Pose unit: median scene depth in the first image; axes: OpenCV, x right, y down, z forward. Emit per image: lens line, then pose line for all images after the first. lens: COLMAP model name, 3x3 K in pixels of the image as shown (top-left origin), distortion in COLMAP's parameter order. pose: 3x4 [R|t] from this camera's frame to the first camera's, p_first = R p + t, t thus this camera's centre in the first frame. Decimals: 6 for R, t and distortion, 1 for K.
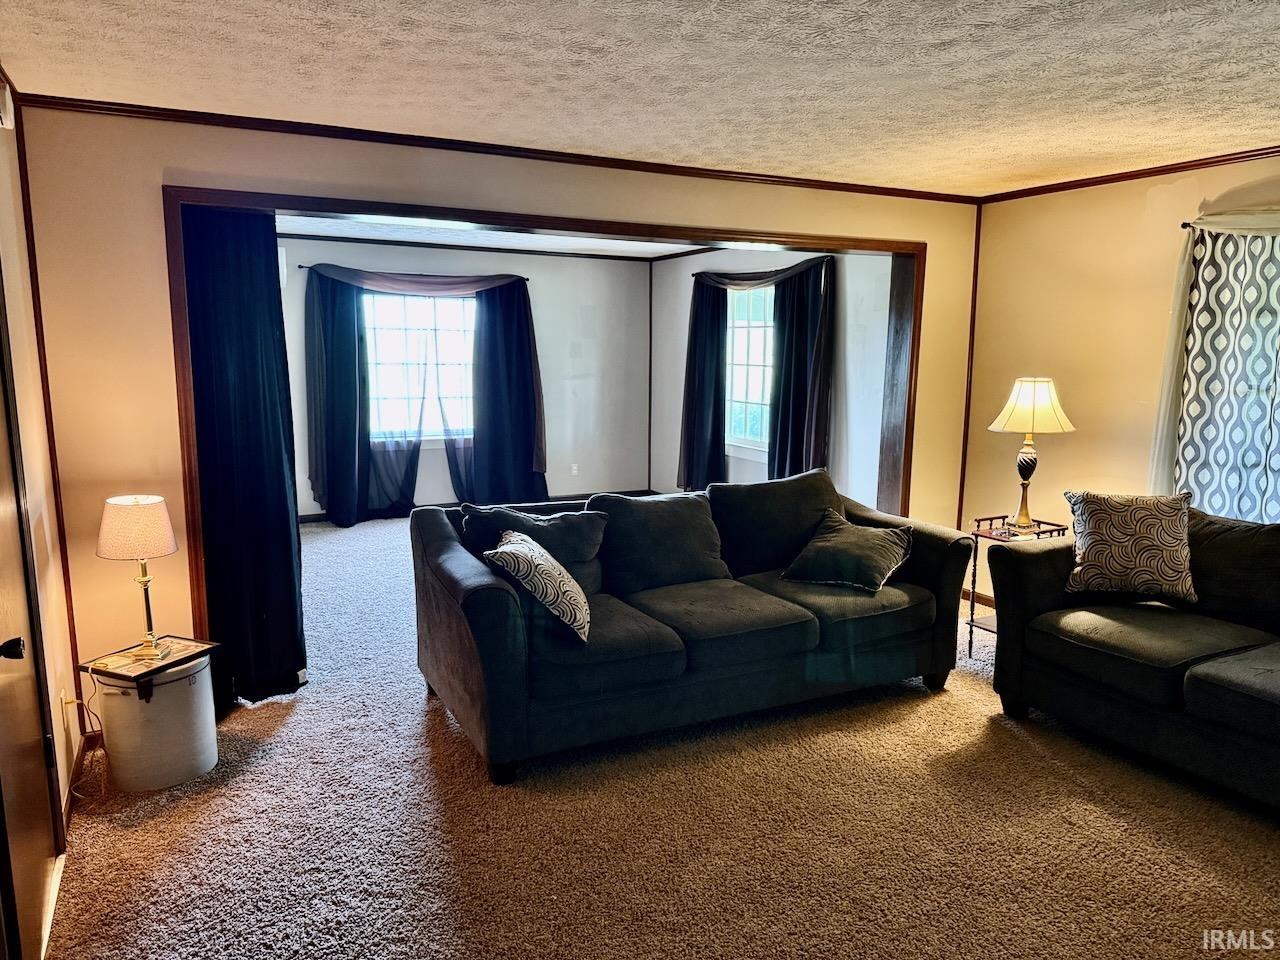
lens RADIAL K [[894.0, 0, 642.7], [0, 894.0, 498.0], [0, 0, 1]] dist [0.055804, -0.075677]
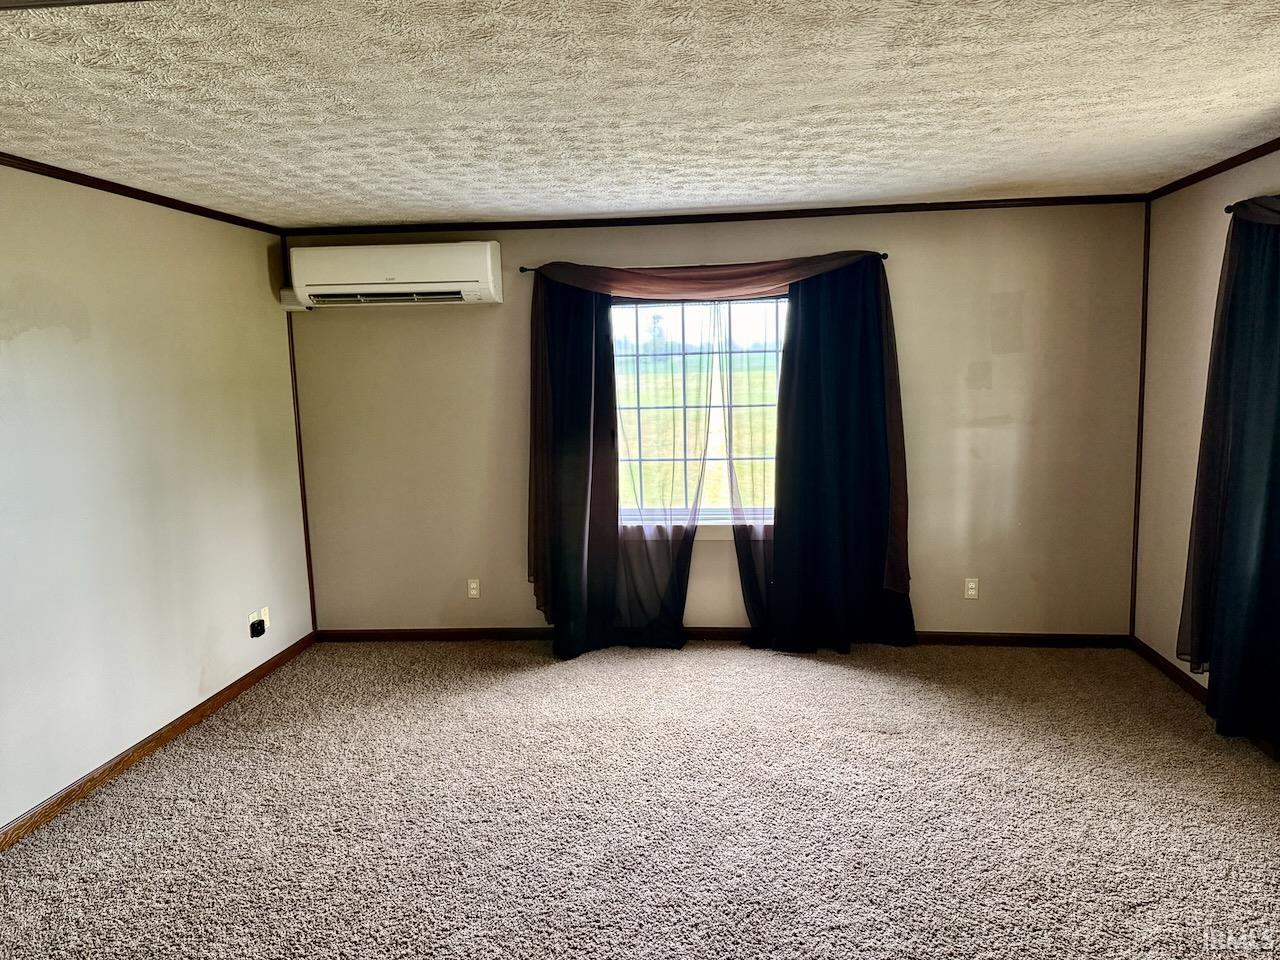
lens RADIAL K [[894.0, 0, 634.5], [0, 894.0, 480.5], [0, 0, 1]] dist [0.055804, -0.075677]
pose [[0.821004, 0.043675, -0.569249, 0.152373], [-0.061664, 0.998020, -0.012363, -0.172933], [0.567582, 0.045253, 0.822072, 0.911327]]
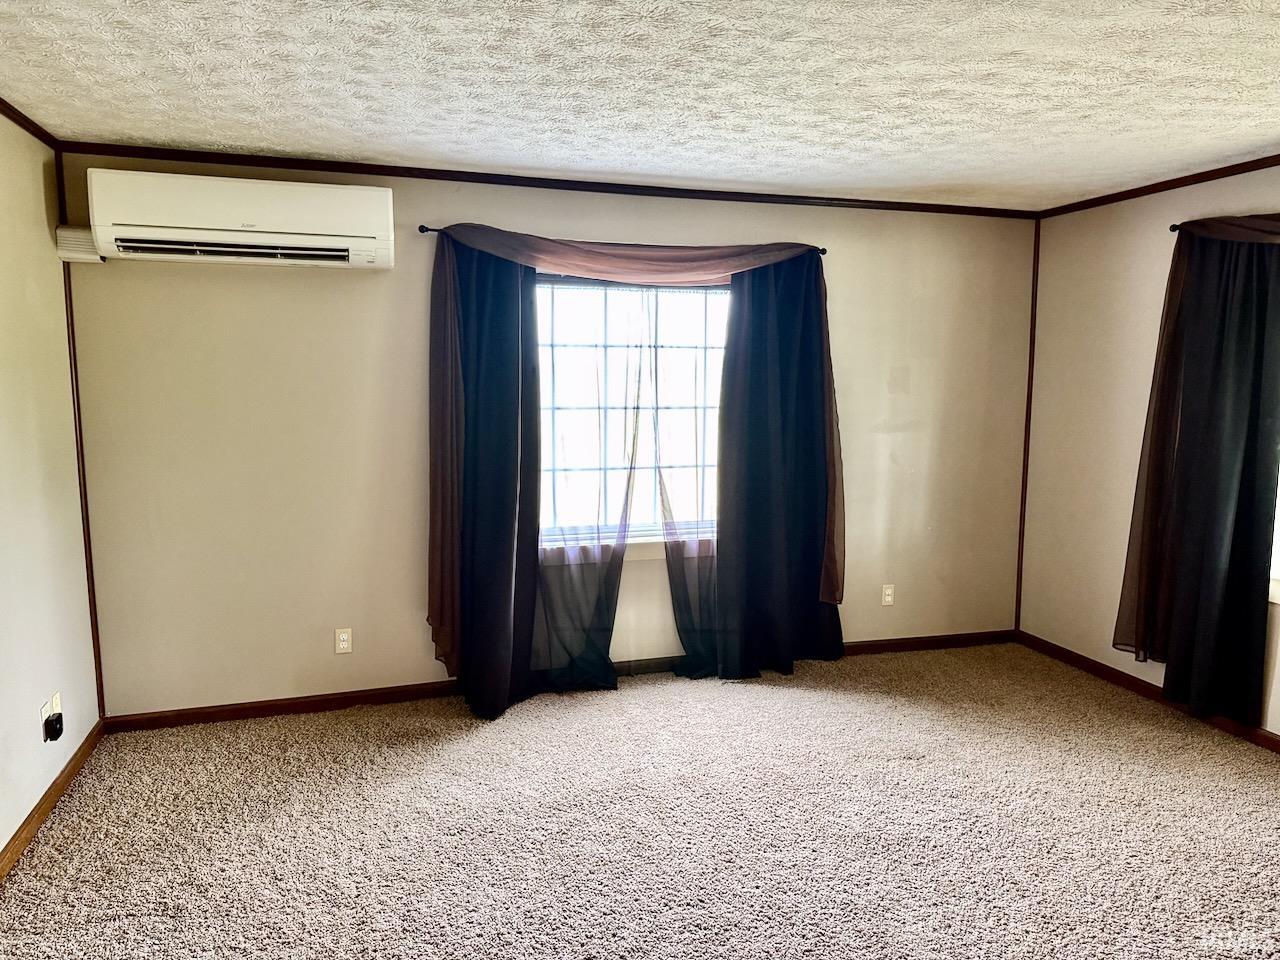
lens RADIAL K [[894.0, 0, 631.7], [0, 894.0, 489.5], [0, 0, 1]] dist [0.055804, -0.075677]
pose [[0.980316, 0.020813, -0.196337, -0.273919], [-0.028671, 0.998894, -0.037266, -0.156866], [0.195344, 0.042162, 0.979828, 0.925378]]
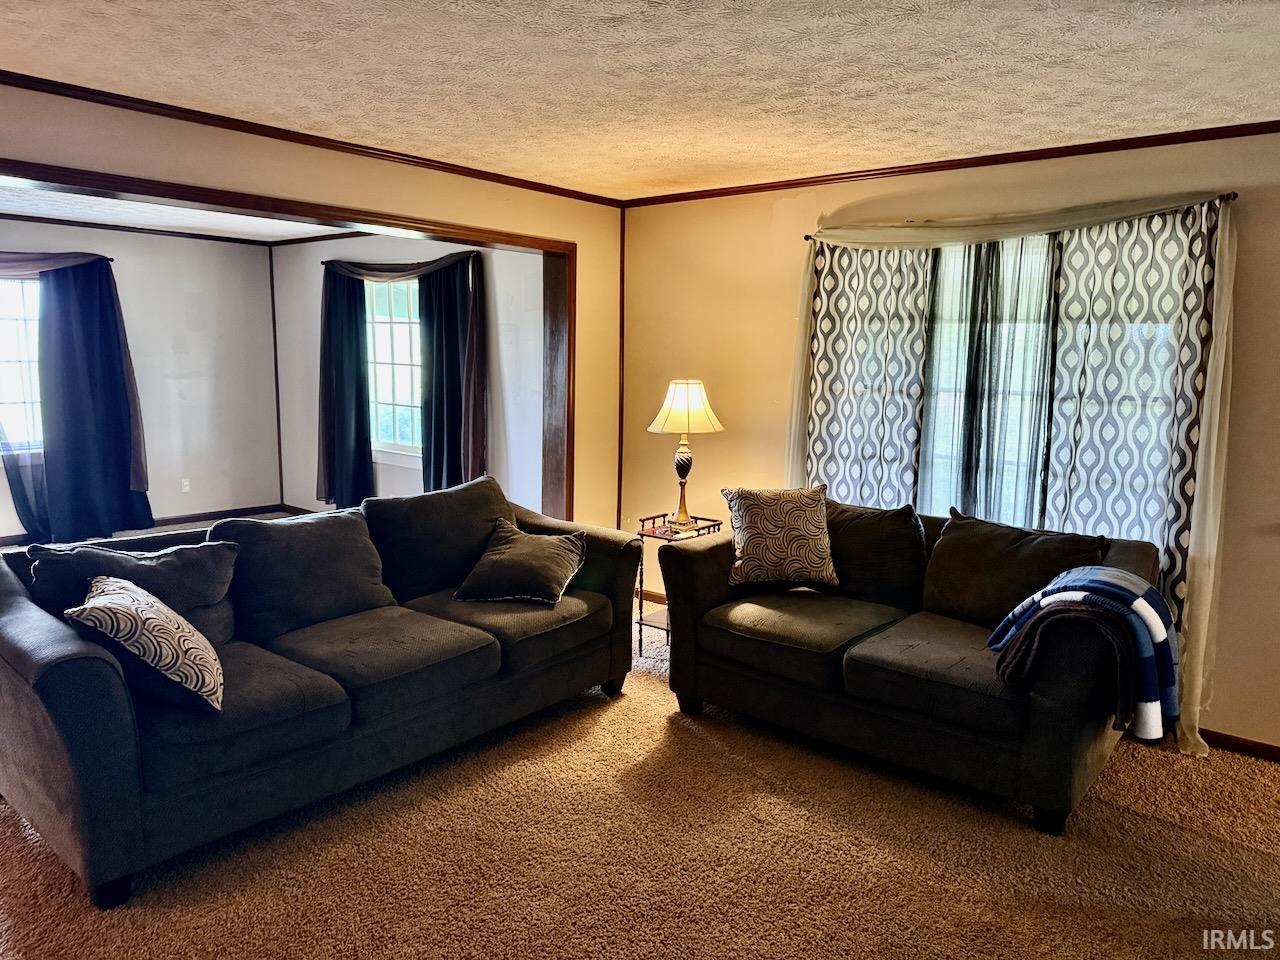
lens RADIAL K [[894.0, 0, 633.7], [0, 894.0, 486.2], [0, 0, 1]] dist [0.055804, -0.075677]
pose [[0.924781, -0.046483, 0.377650, -0.013887], [0.051517, 0.998667, -0.003234, -0.012702], [-0.376997, 0.022446, 0.925943, 0.094490]]
